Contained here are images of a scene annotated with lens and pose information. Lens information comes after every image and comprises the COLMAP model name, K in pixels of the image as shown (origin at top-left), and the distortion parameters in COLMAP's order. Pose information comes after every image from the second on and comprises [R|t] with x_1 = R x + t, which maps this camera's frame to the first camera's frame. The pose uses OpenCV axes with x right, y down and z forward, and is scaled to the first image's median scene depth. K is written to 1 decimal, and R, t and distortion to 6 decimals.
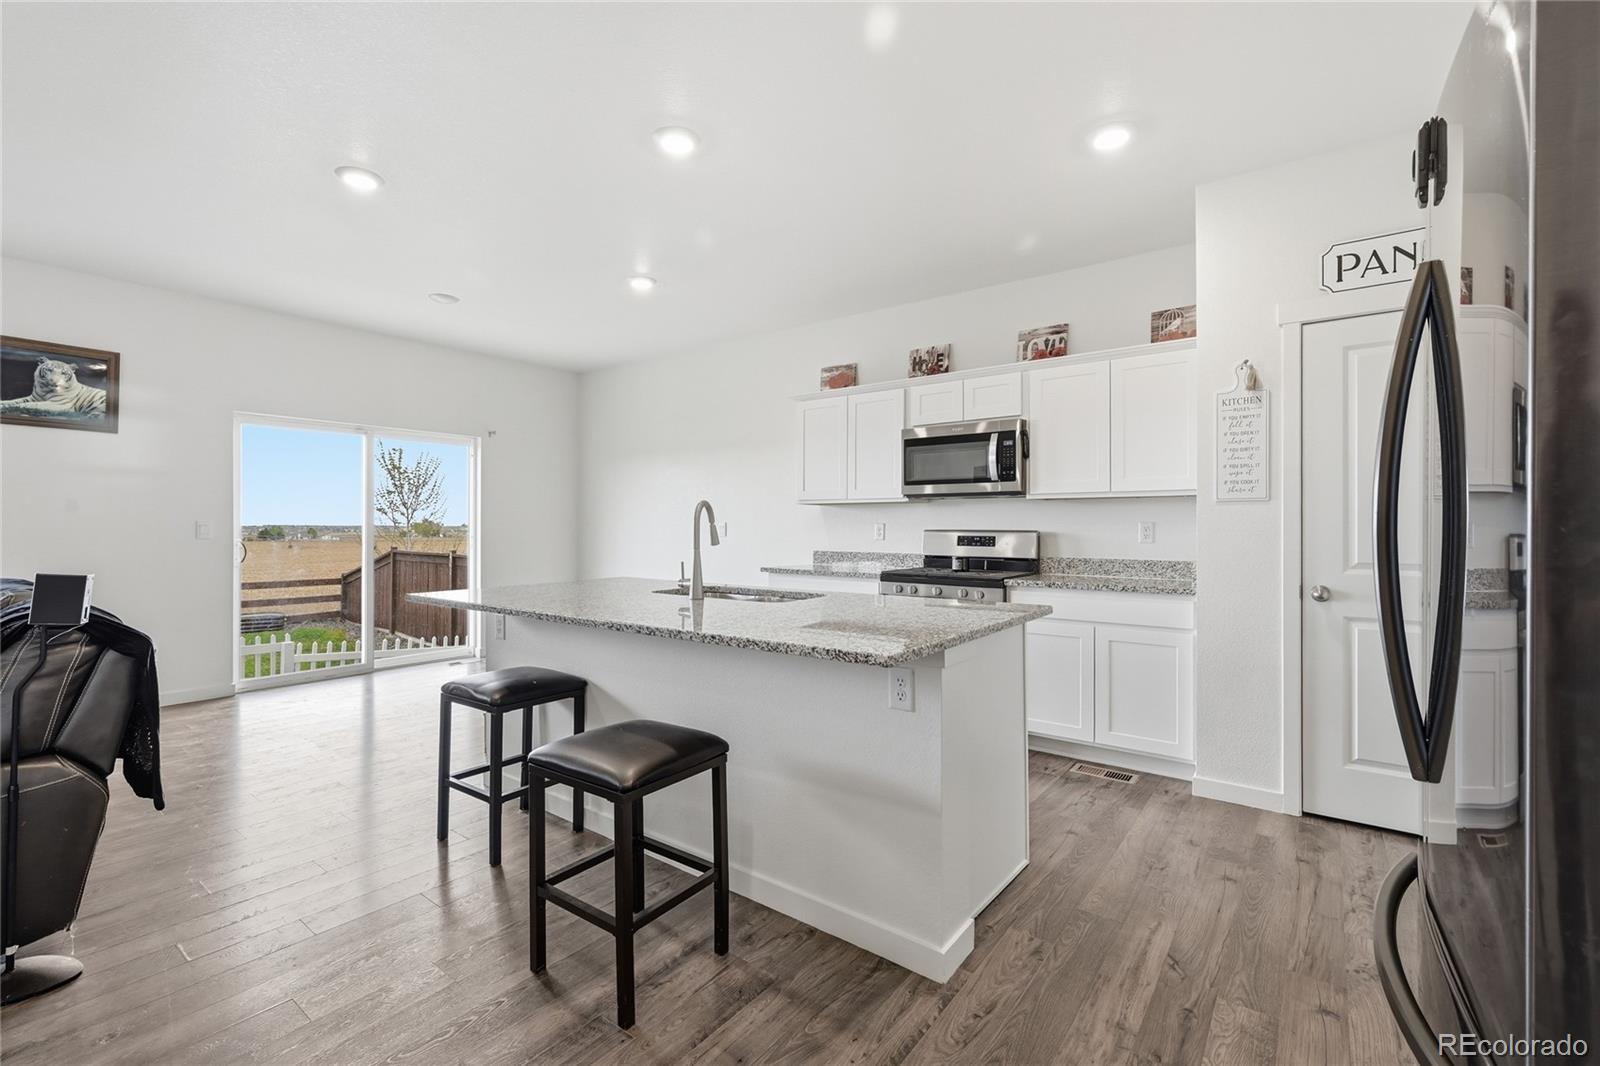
lens RADIAL K [[677.2, 0, 797.7], [0, 677.2, 525.8], [0, 0, 1]] dist [-0.014194, -0.000284]
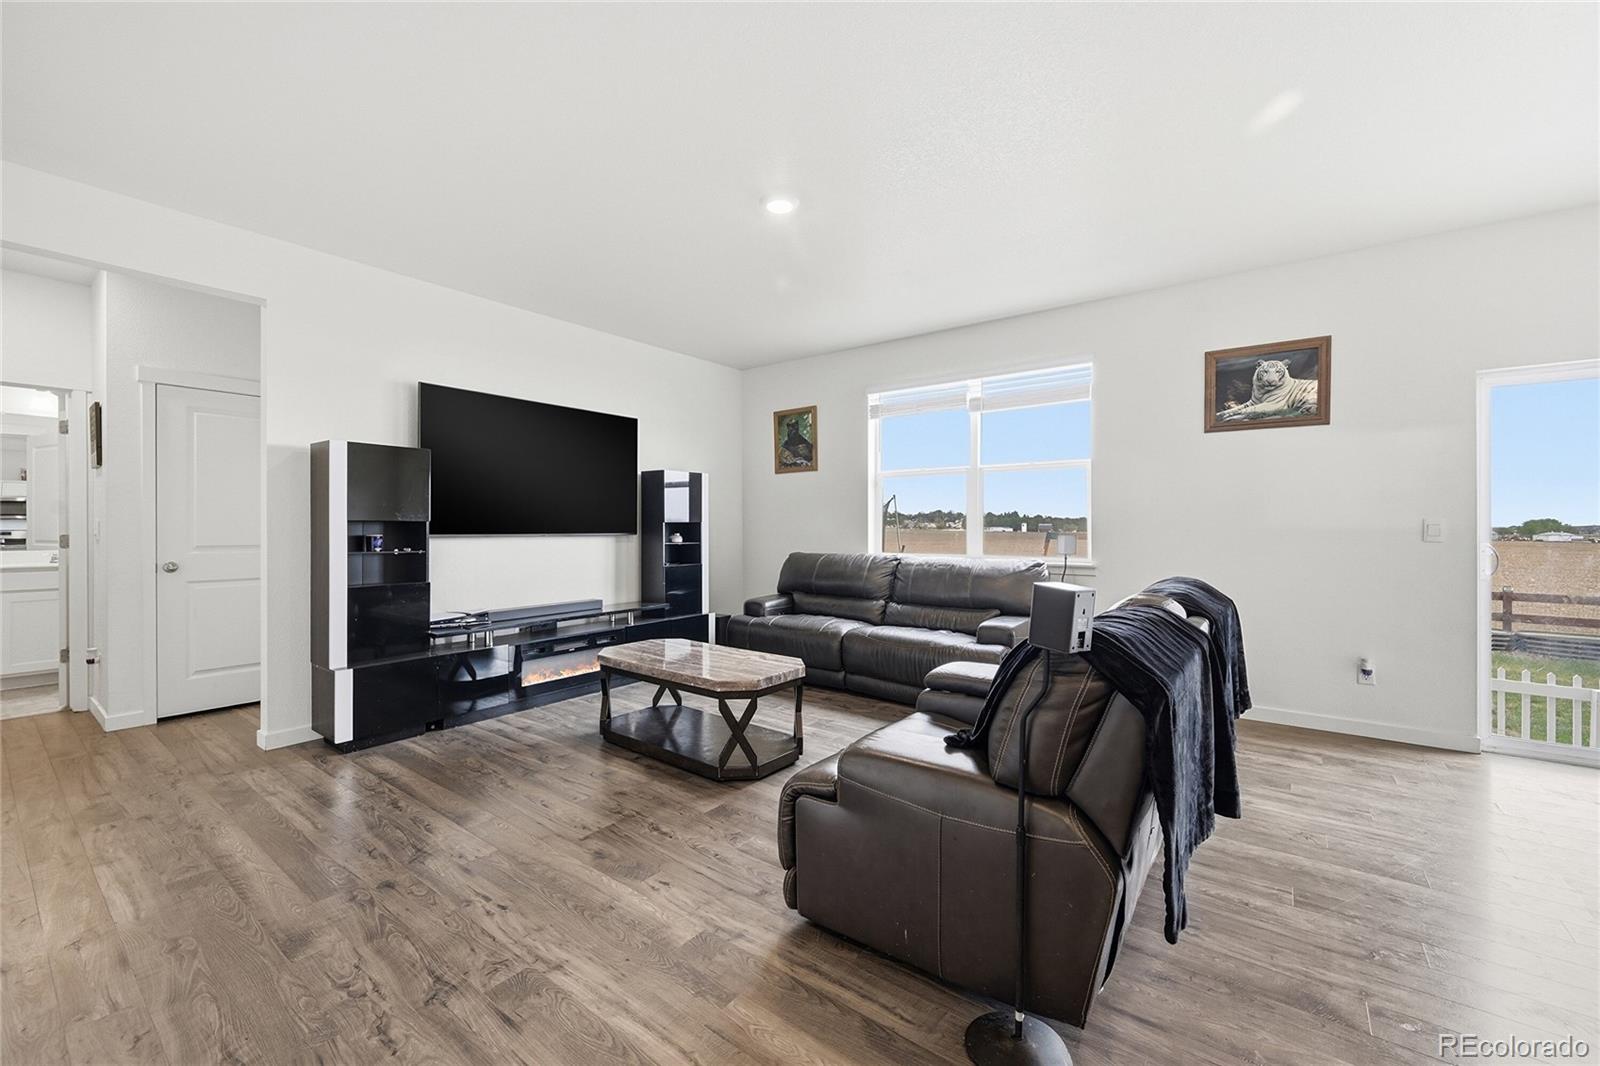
lens RADIAL K [[642.5, 0, 795.2], [0, 642.5, 527.4], [0, 0, 1]] dist [0.000043, 0.000085]
pose [[-0.008603, -0.000150, -0.999963, -0.139251], [0.002150, 0.999998, -0.000169, 0.001365], [0.999961, -0.002152, -0.008603, 0.284670]]
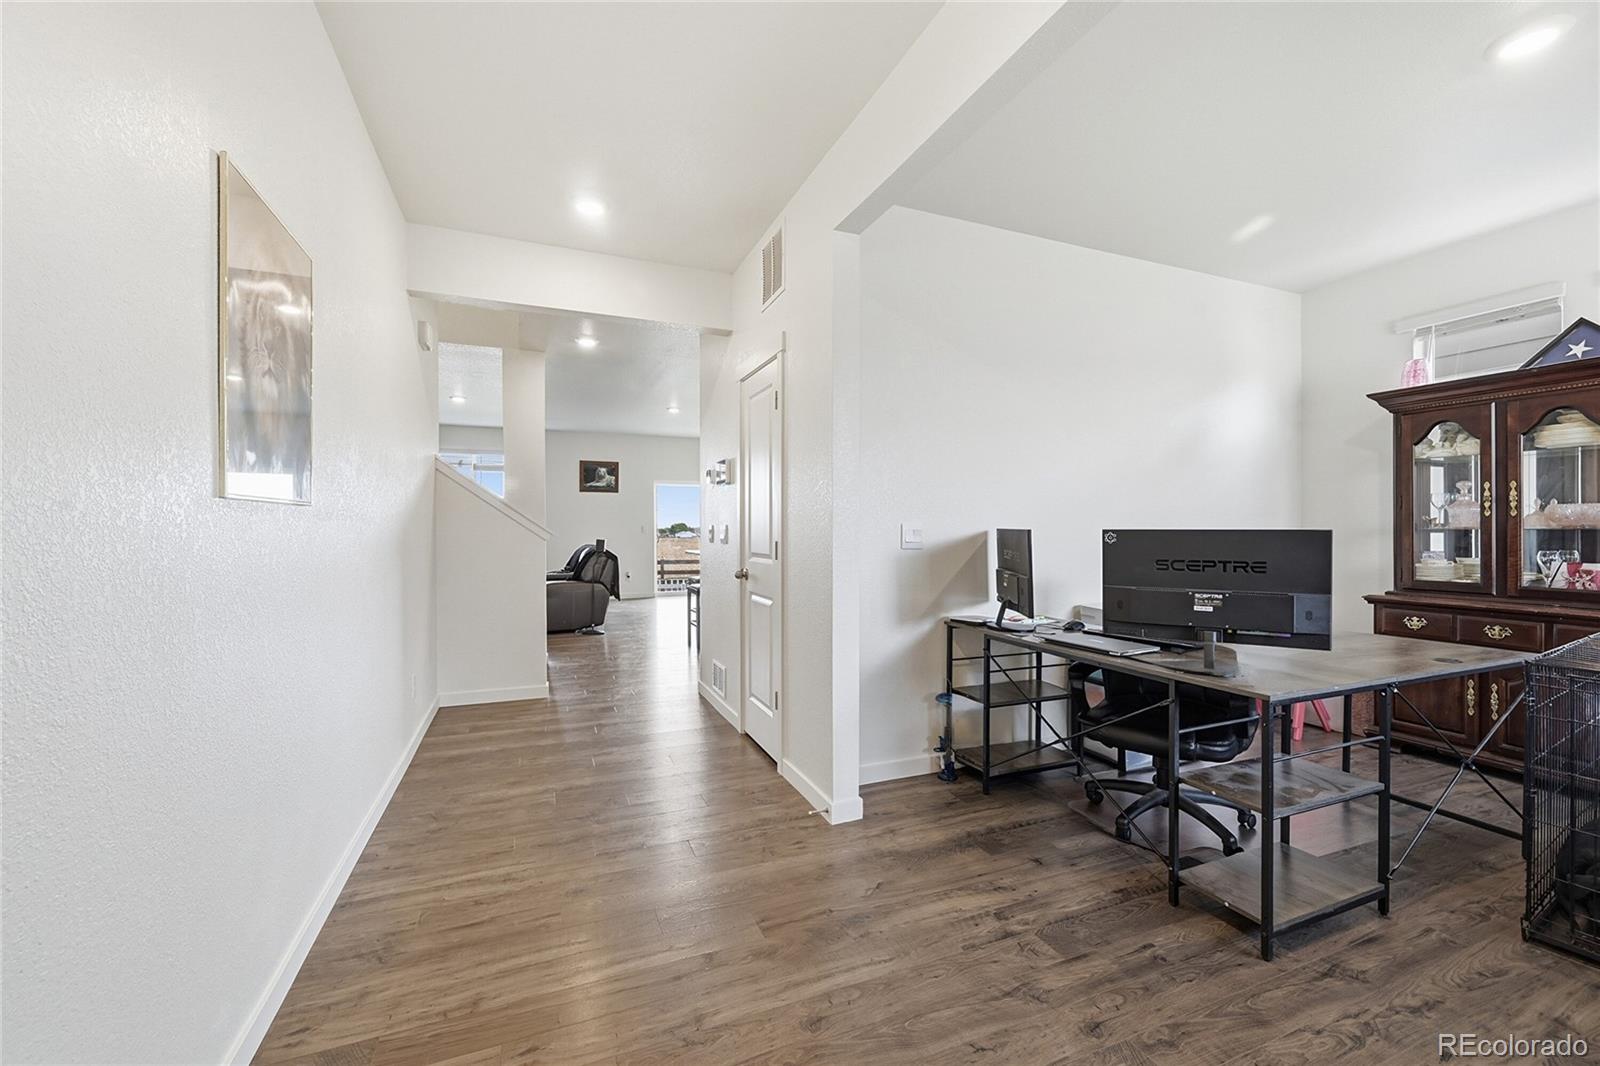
lens RADIAL K [[642.5, 0, 795.2], [0, 642.5, 527.4], [0, 0, 1]] dist [0.000043, 0.000085]
pose [[0.856671, 0.000489, -0.515863, 0.906836], [-0.000611, 1.000000, -0.000067, -0.002366], [0.515863, 0.000372, 0.856671, -0.832310]]
